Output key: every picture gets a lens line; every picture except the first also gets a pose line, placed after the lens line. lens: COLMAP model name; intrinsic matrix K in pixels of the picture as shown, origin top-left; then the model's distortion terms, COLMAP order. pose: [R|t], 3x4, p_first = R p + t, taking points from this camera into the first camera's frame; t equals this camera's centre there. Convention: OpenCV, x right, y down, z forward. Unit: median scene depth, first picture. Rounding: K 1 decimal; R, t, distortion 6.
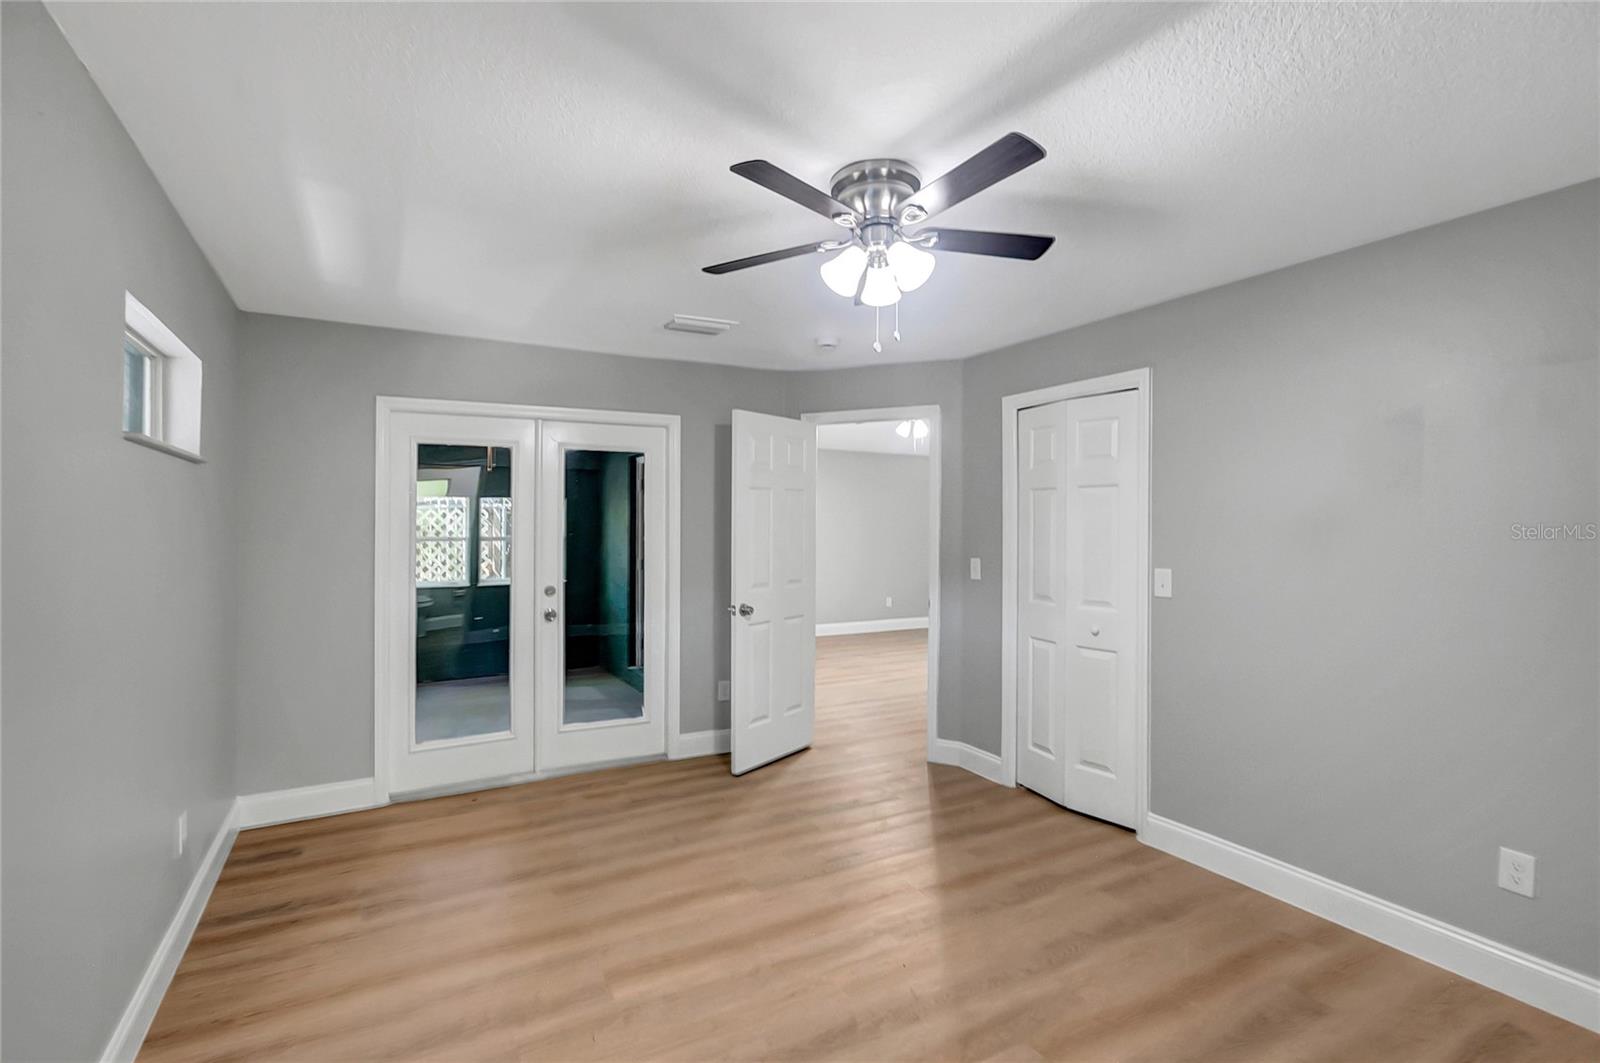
lens RADIAL K [[758.2, 0, 800.0], [0, 758.2, 531.5], [0, 0, 1]] dist [0.000645, 0.000232]
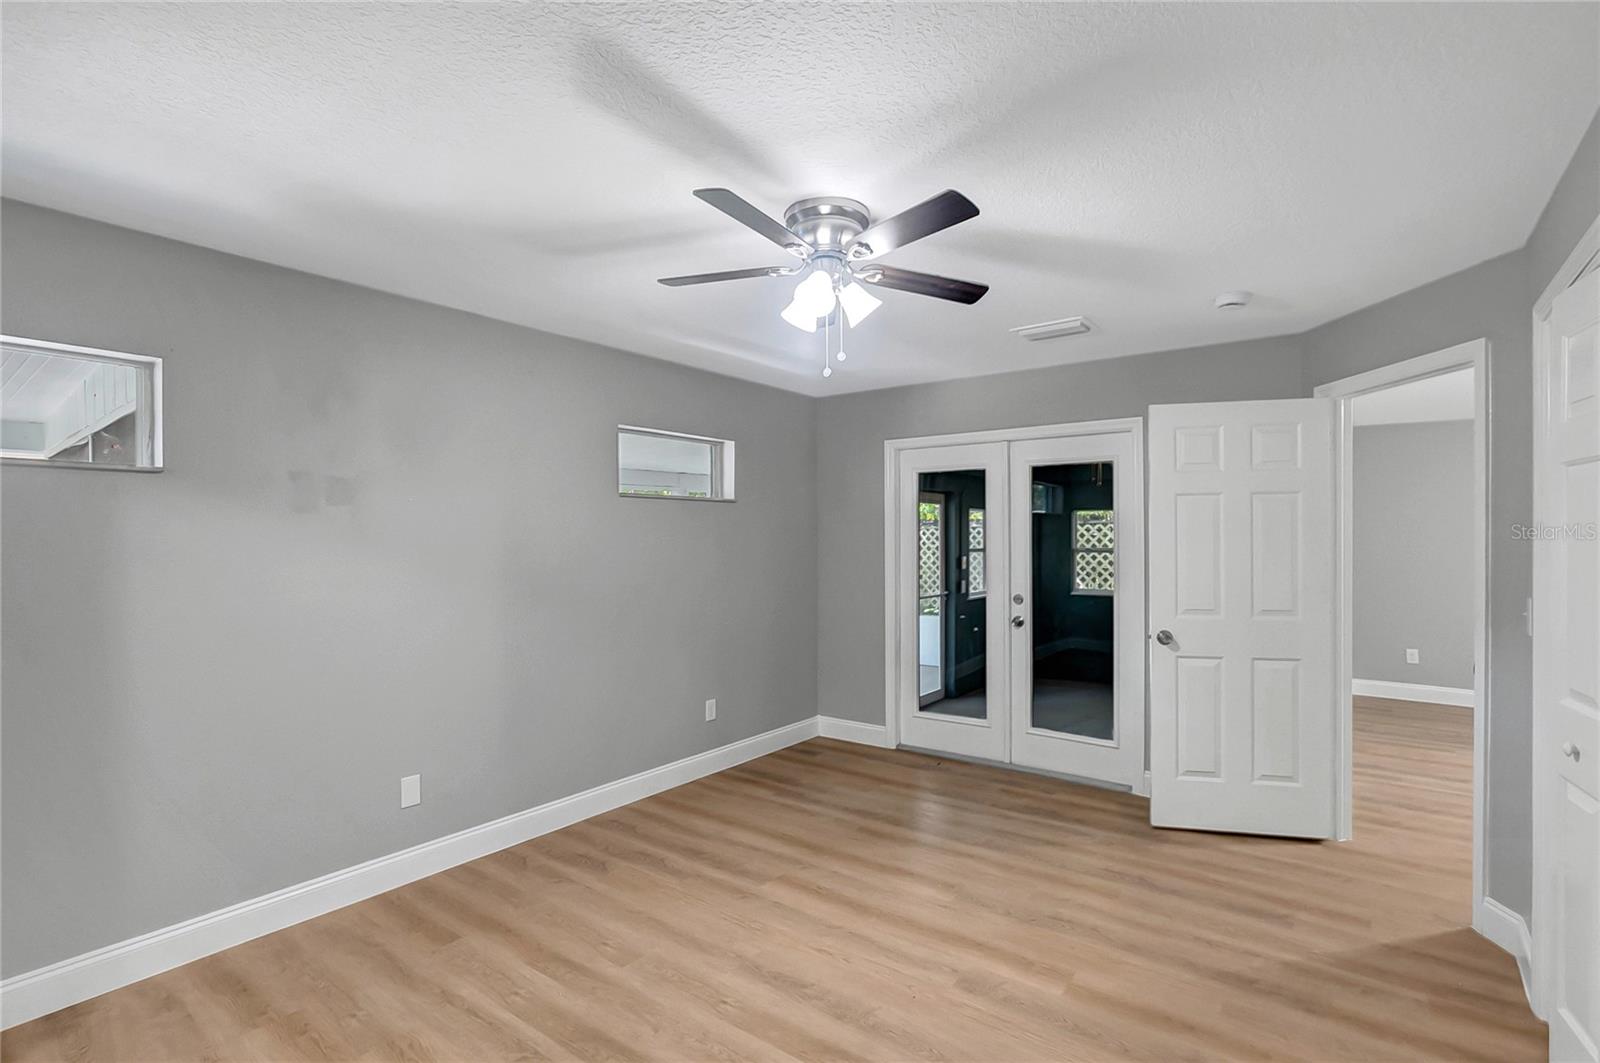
lens RADIAL K [[781.4, 0, 800.0], [0, 781.4, 531.5], [0, 0, 1]] dist [-0.002357, -0.000052]
pose [[0.389861, -0.005218, -0.920859, 0.675230], [-0.011265, 0.999882, -0.010435, -0.001630], [0.920805, 0.014441, 0.389757, 0.324847]]
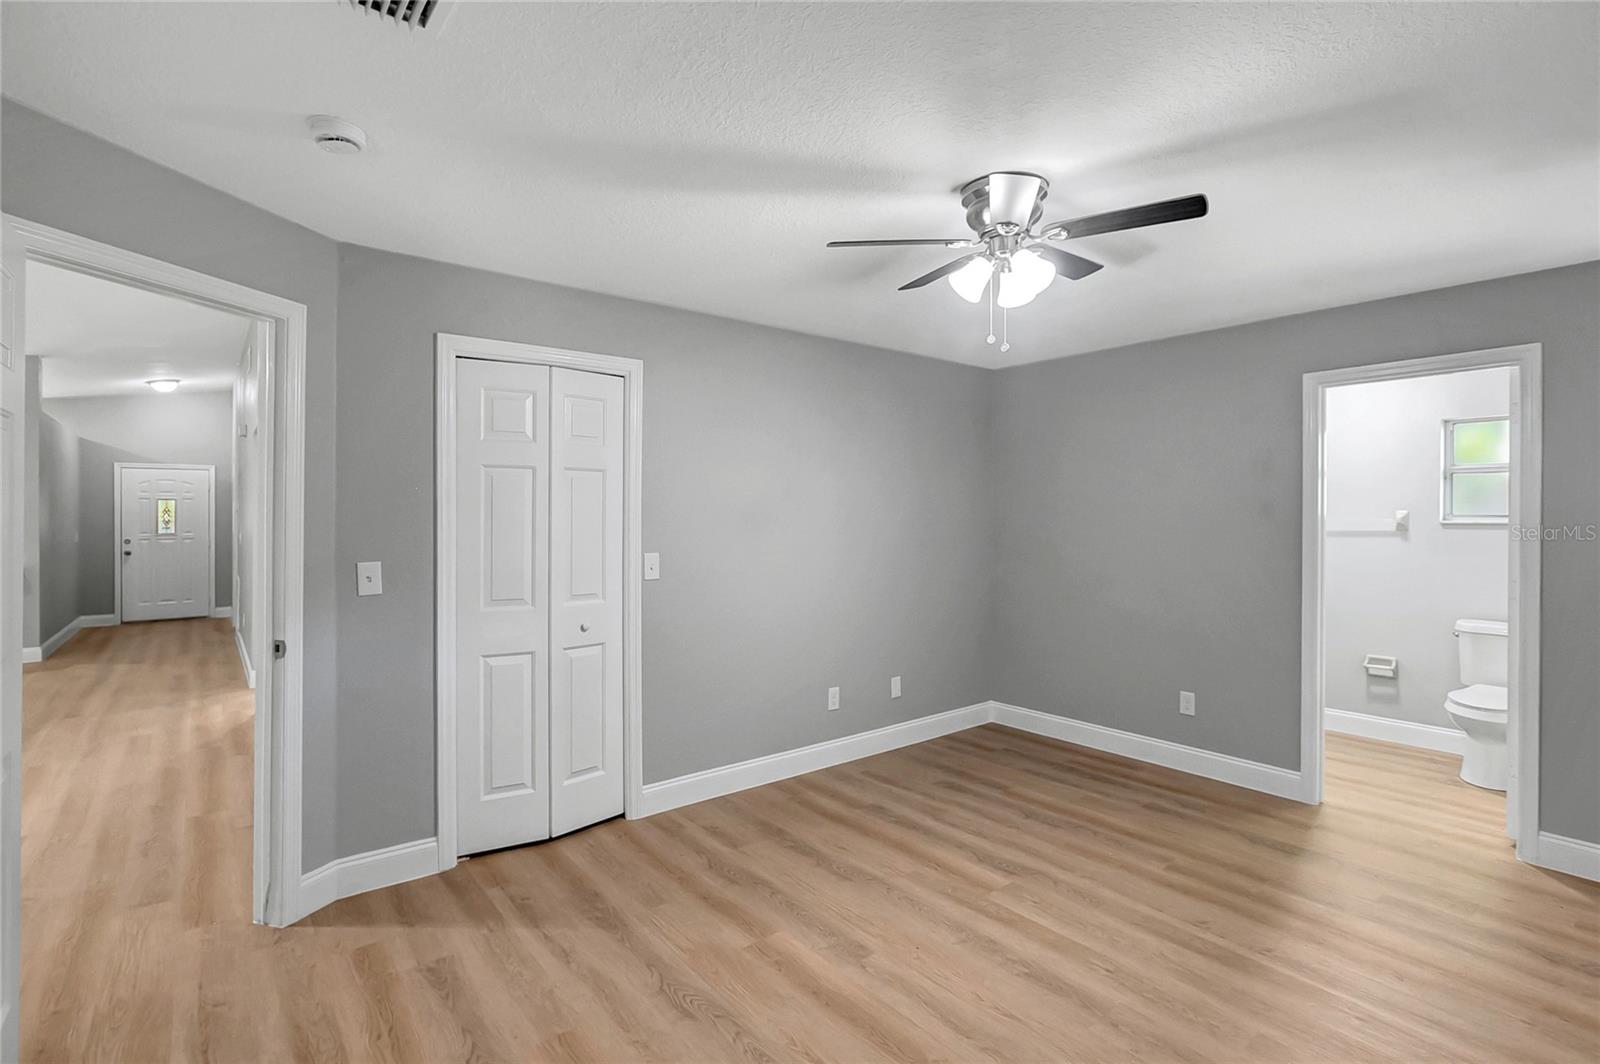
lens RADIAL K [[733.7, 0, 800.0], [0, 733.7, 532.0], [0, 0, 1]] dist [-0.002447, -0.000189]
pose [[-0.152724, -0.018012, 0.988105, -0.537870], [0.008219, 0.999776, 0.019495, 0.001032], [-0.988235, 0.011098, -0.152542, 0.883855]]
